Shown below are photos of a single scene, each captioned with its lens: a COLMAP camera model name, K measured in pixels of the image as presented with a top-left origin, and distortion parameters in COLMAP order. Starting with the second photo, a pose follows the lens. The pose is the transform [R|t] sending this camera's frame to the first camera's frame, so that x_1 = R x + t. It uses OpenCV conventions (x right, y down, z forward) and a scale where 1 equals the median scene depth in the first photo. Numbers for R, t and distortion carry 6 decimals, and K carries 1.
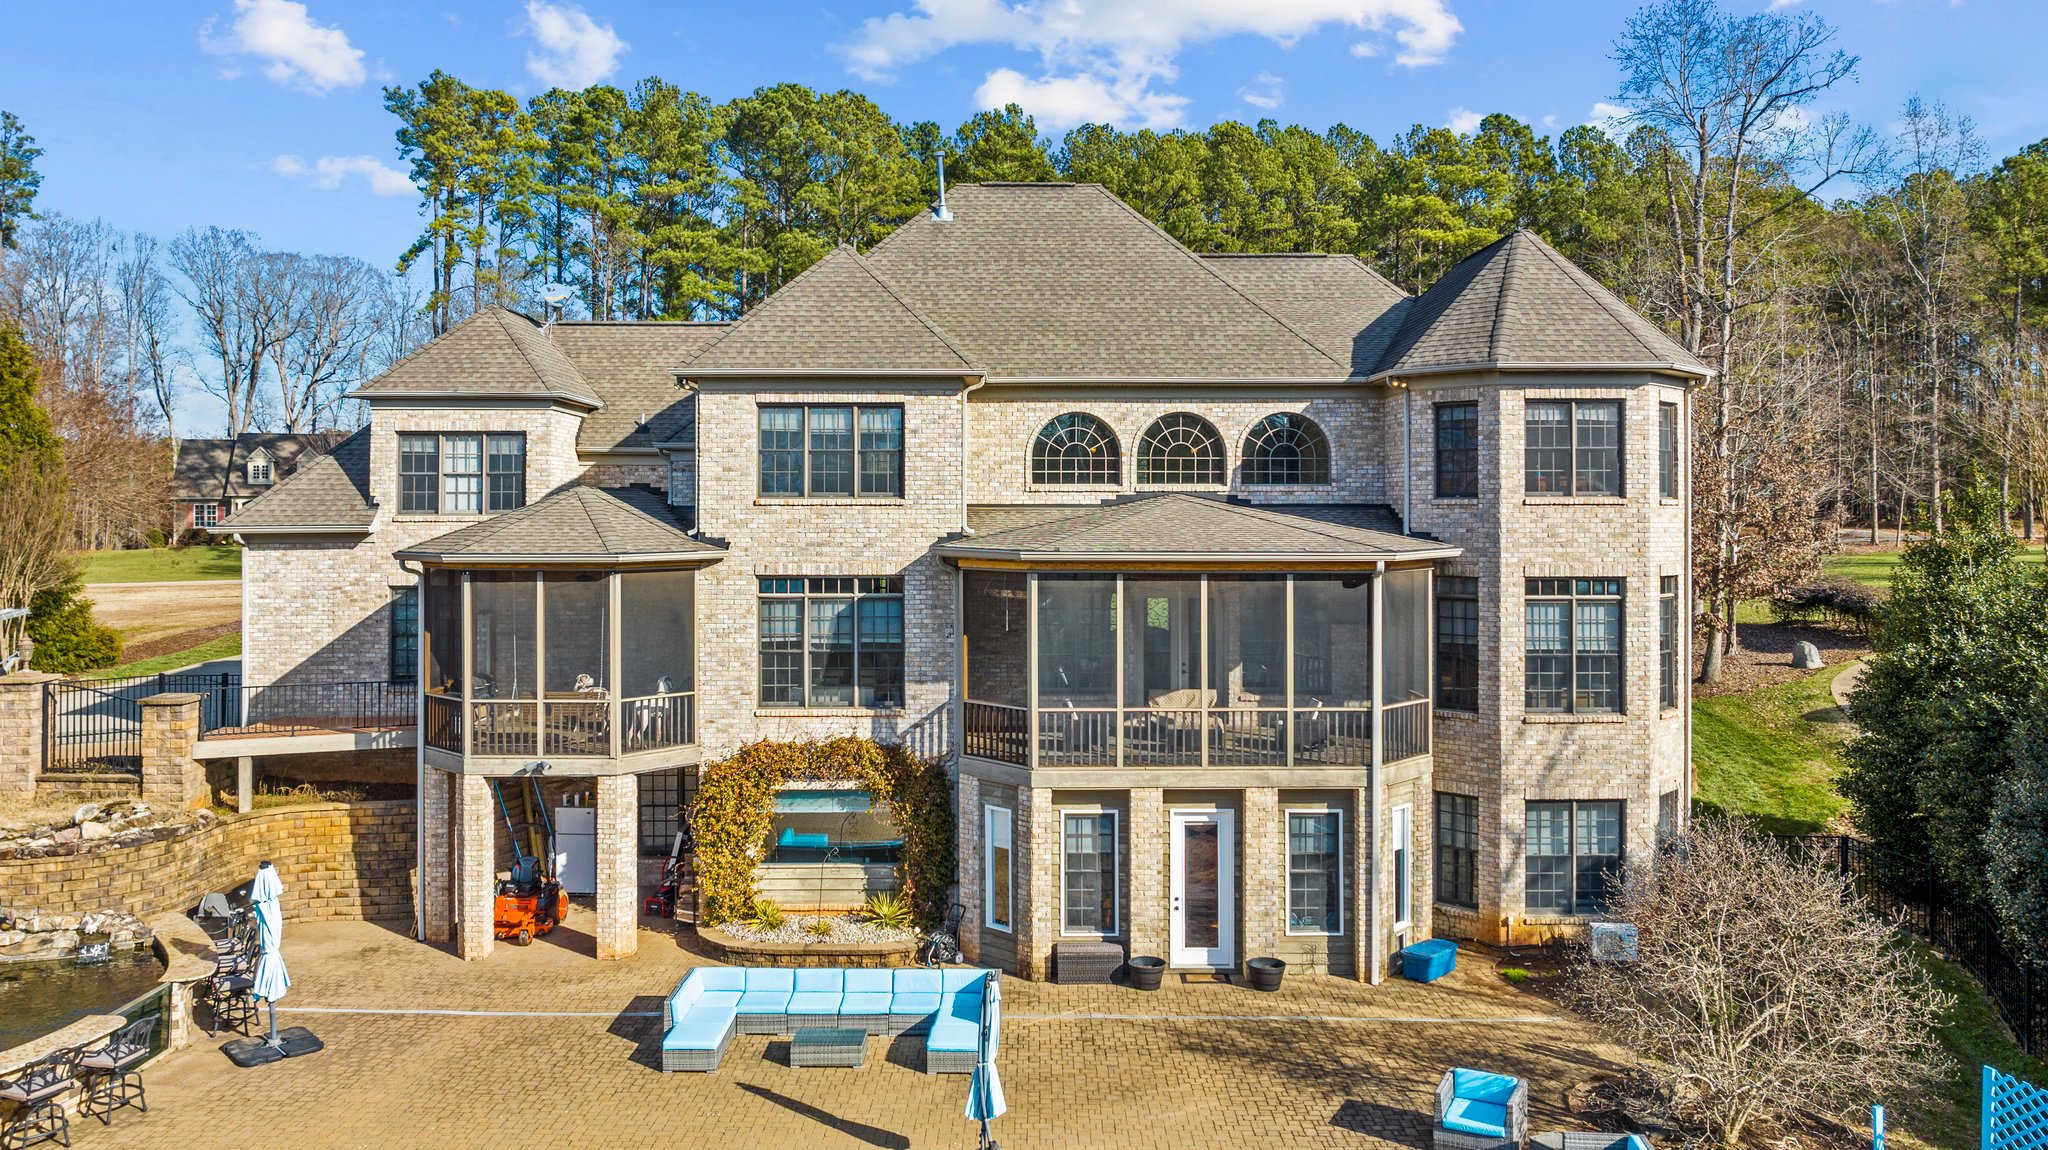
lens RADIAL K [[1446.2, 0, 1037.0], [0, 1446.2, 515.6], [0, 0, 1]] dist [-0.023899, 0.005821]
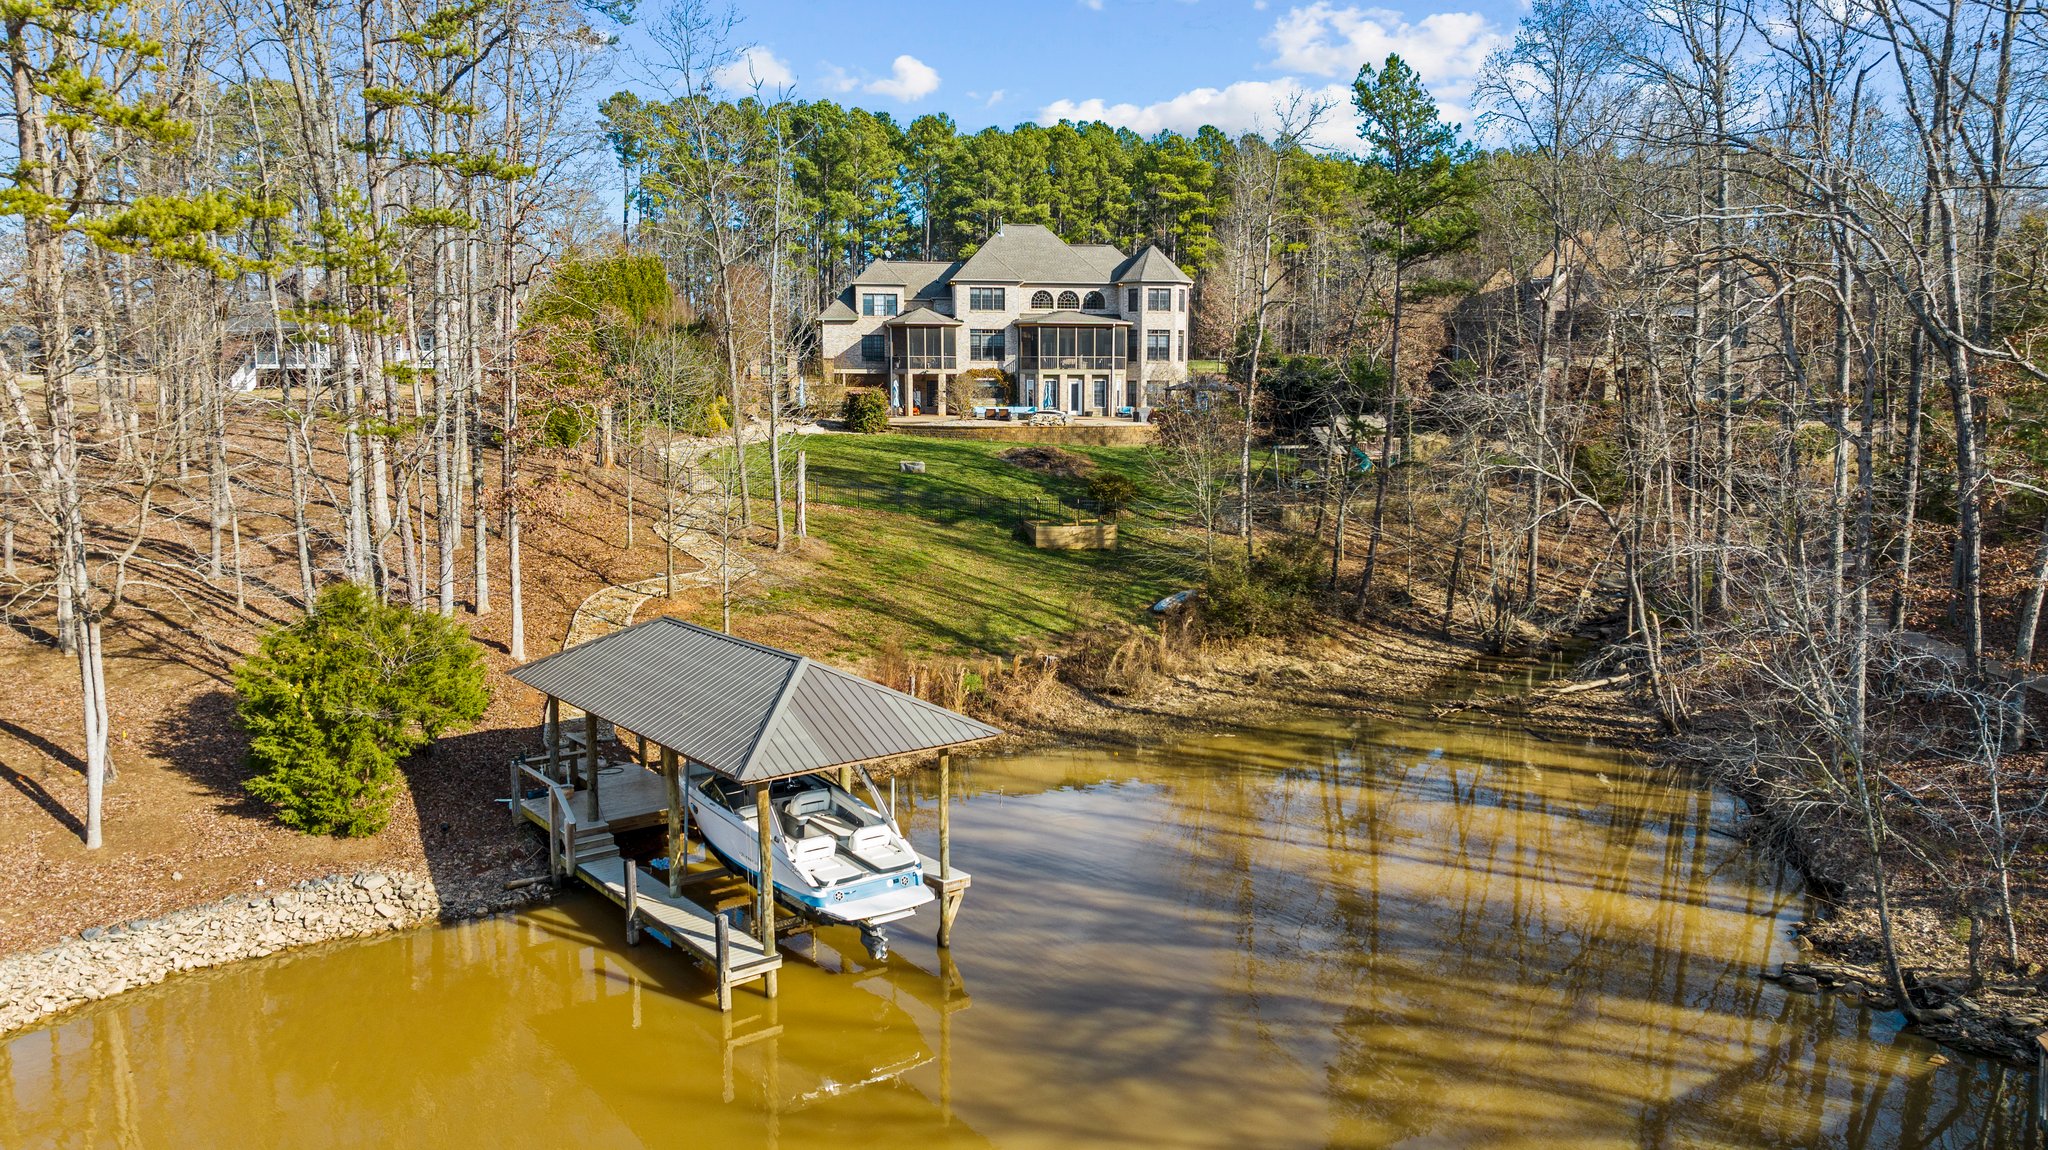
lens RADIAL K [[1446.2, 0, 1029.2], [0, 1446.2, 614.0], [0, 0, 1]] dist [-0.023899, 0.005821]
pose [[0.991548, -0.018467, 0.128419, -0.578429], [-0.001087, 0.988600, 0.150562, 0.228646], [-0.129735, -0.149429, 0.980224, -3.273952]]
